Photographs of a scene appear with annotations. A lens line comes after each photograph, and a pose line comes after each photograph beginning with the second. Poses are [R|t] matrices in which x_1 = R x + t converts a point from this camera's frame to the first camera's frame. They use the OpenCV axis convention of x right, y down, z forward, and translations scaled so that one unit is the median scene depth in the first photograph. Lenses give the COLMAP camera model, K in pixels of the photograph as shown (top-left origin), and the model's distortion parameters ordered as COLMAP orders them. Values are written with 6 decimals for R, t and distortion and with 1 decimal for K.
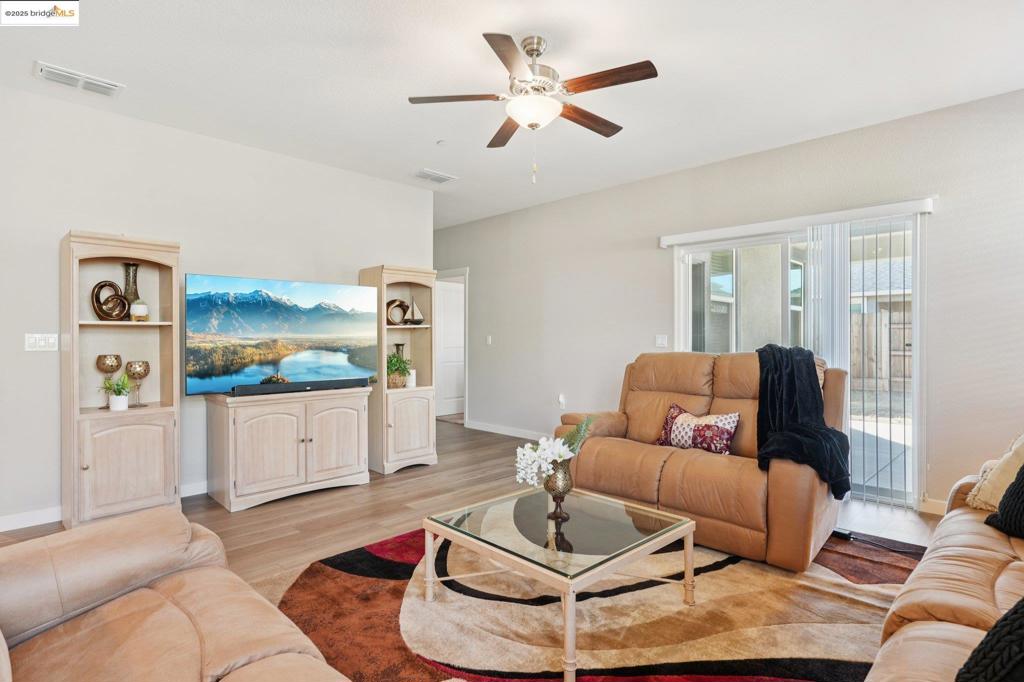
lens RADIAL K [[539.1, 0, 515.0], [0, 539.1, 338.7], [0, 0, 1]] dist [0.002396, 0.000551]
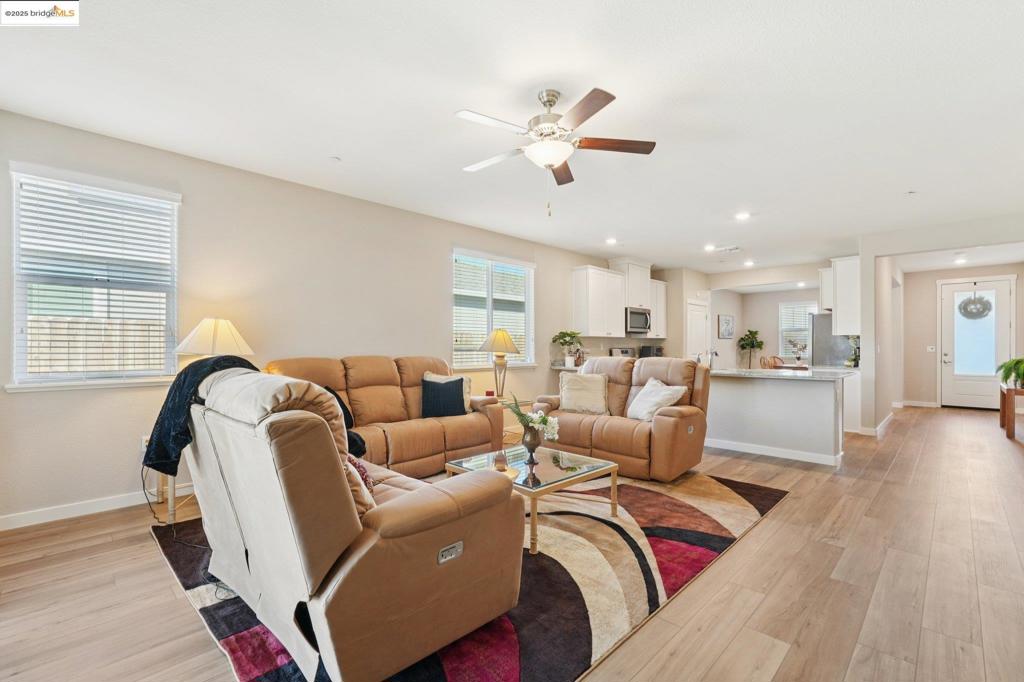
lens RADIAL K [[451.9, 0, 515.3], [0, 451.9, 343.5], [0, 0, 1]] dist [-0.008893, 0.006361]
pose [[-0.999948, -0.000018, -0.010231, 0.084741], [0.000062, 0.999970, -0.007808, -0.003972], [0.010231, -0.007808, -0.999917, 1.385423]]
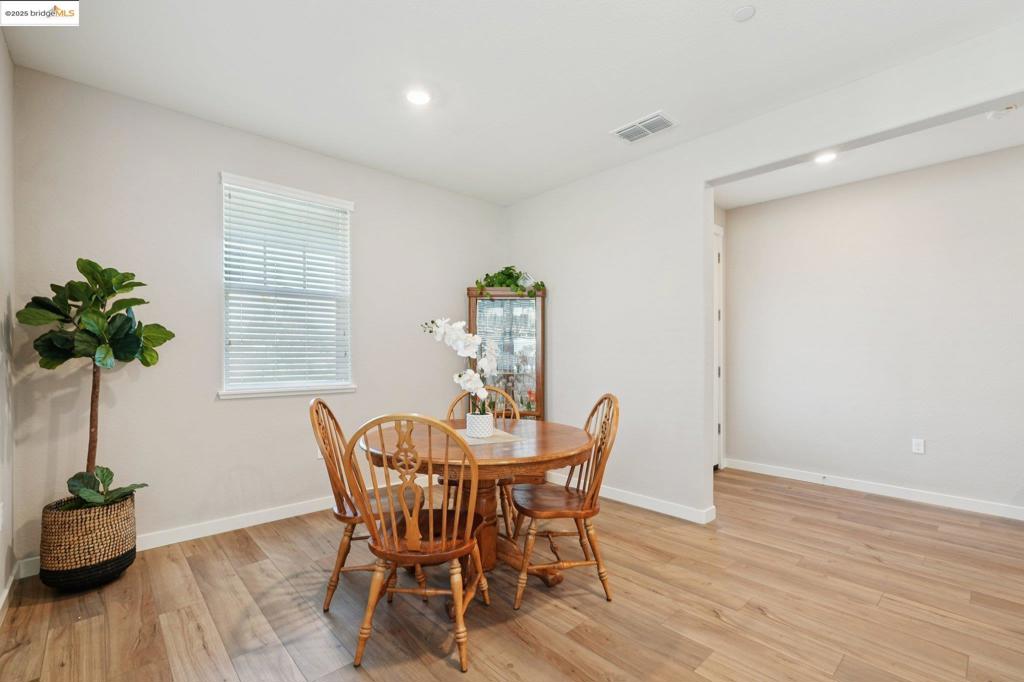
lens RADIAL K [[457.6, 0, 512.3], [0, 457.6, 349.4], [0, 0, 1]] dist [-0.001098, -0.000427]
pose [[-0.047191, -0.003427, -0.998880, -0.994000], [-0.001884, 0.999993, -0.003342, -0.007135], [0.998884, 0.001724, -0.047197, -1.156942]]
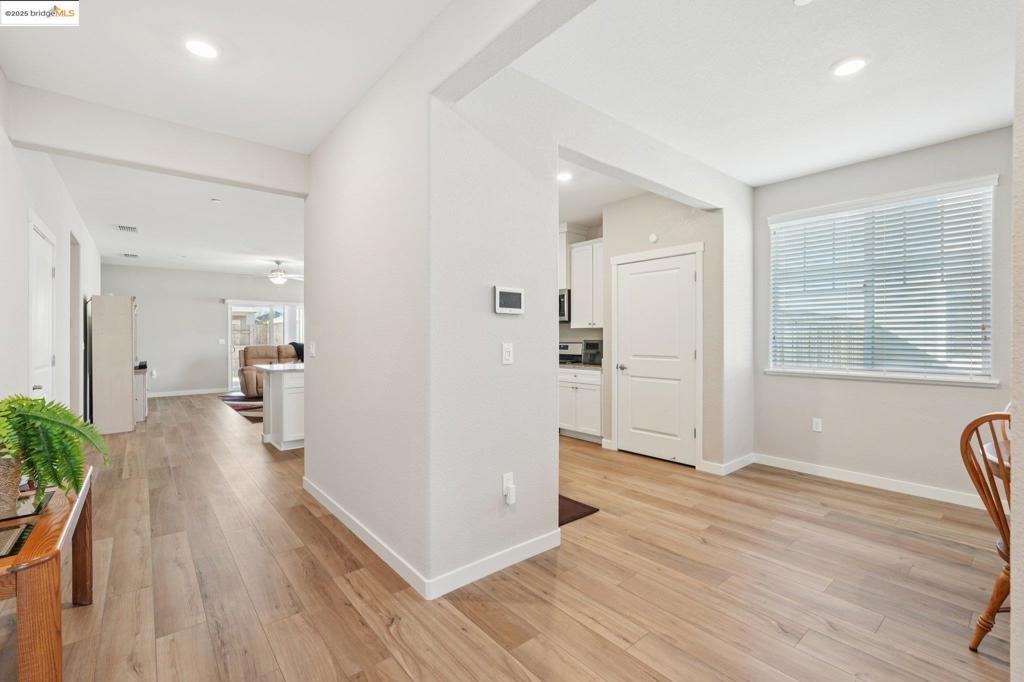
lens RADIAL K [[454.4, 0, 519.7], [0, 454.4, 337.6], [0, 0, 1]] dist [-0.005021, -0.000093]
pose [[0.087107, -0.000374, 0.996199, -2.049352], [0.000795, 1.000000, 0.000306, -0.016683], [-0.996199, 0.000766, 0.087107, -0.652151]]
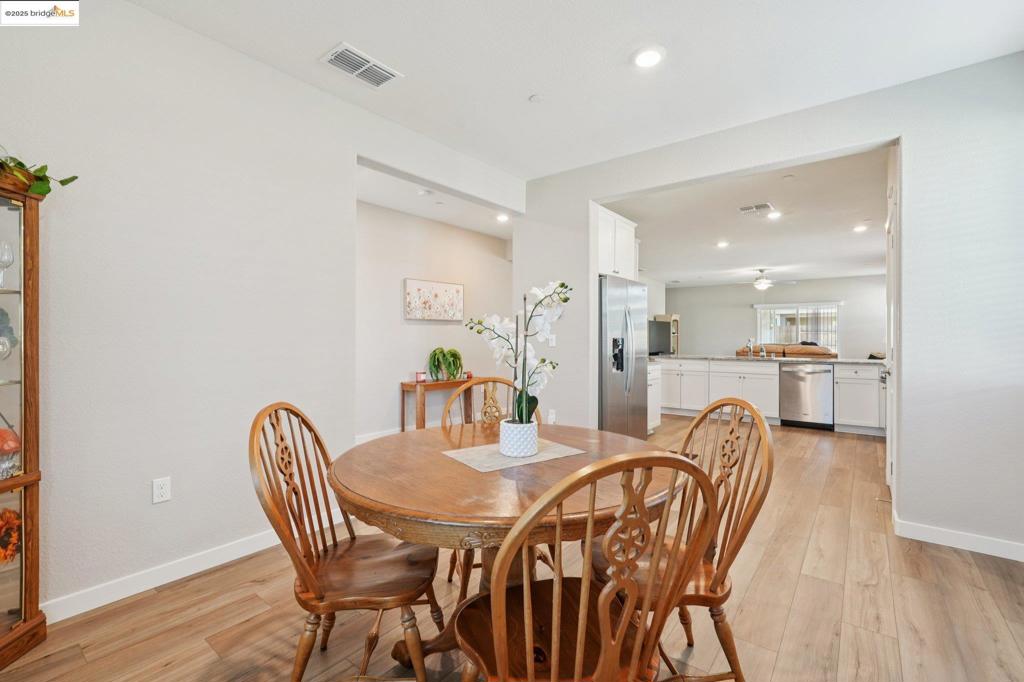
lens RADIAL K [[456.0, 0, 512.0], [0, 456.0, 341.0], [0, 0, 1]] dist [0.000436, 0.000145]
pose [[0.992310, 0.000702, 0.123779, -1.655031], [-0.001252, 0.999990, 0.004371, -0.000215], [-0.123774, -0.004493, 0.992300, -1.630423]]
